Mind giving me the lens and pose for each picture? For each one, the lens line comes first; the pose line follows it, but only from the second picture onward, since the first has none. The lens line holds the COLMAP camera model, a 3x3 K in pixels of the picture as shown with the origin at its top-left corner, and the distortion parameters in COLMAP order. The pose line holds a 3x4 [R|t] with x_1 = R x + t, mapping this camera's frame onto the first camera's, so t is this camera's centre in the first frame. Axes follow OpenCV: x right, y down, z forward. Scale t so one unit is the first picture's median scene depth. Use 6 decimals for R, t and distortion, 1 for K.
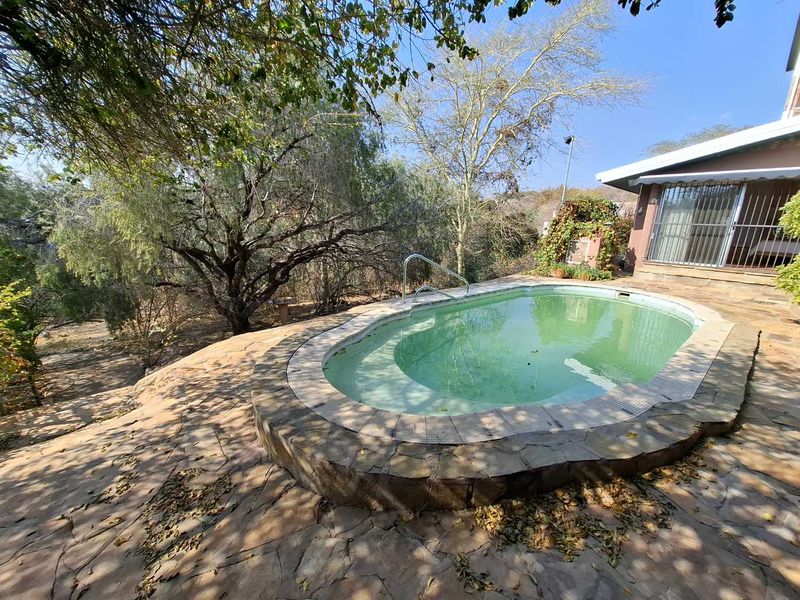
lens RADIAL K [[312.7, 0, 400.5], [0, 312.7, 298.7], [0, 0, 1]] dist [-0.002144, -0.000617]
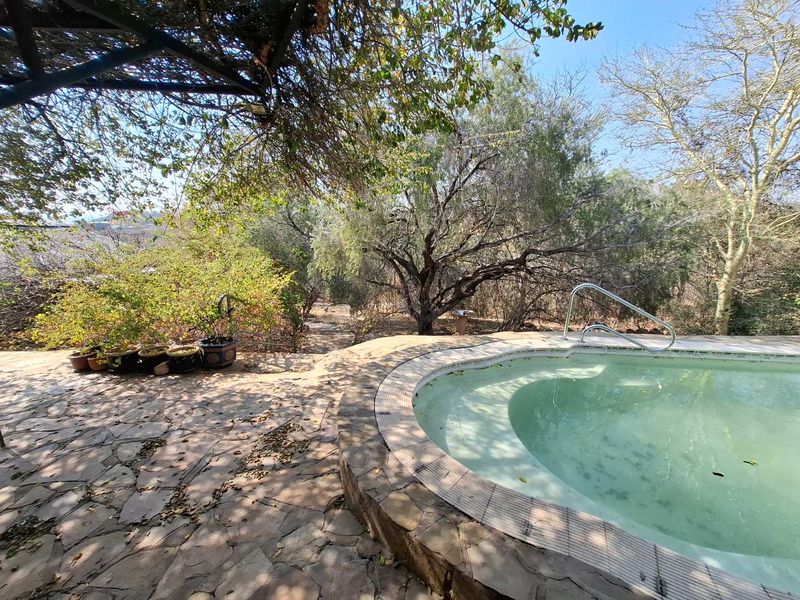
lens RADIAL K [[312.7, 0, 401.1], [0, 312.7, 296.8], [0, 0, 1]] dist [-0.002144, -0.000617]
pose [[0.777004, 0.135972, -0.614635, 0.288009], [-0.169134, 0.985584, 0.004220, -0.047263], [0.606349, 0.100676, 0.788800, 0.117615]]
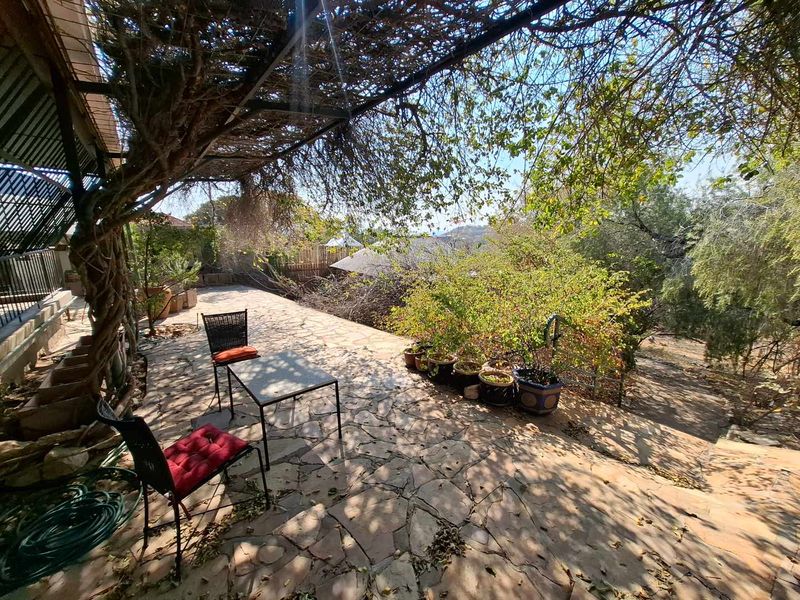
lens RADIAL K [[312.7, 0, 402.5], [0, 312.7, 302.5], [0, 0, 1]] dist [-0.002144, -0.000617]
pose [[-0.002549, 0.190730, -0.981639, -0.236567], [-0.238288, 0.953250, 0.185832, -0.025694], [0.971191, 0.234386, 0.043019, 0.213564]]
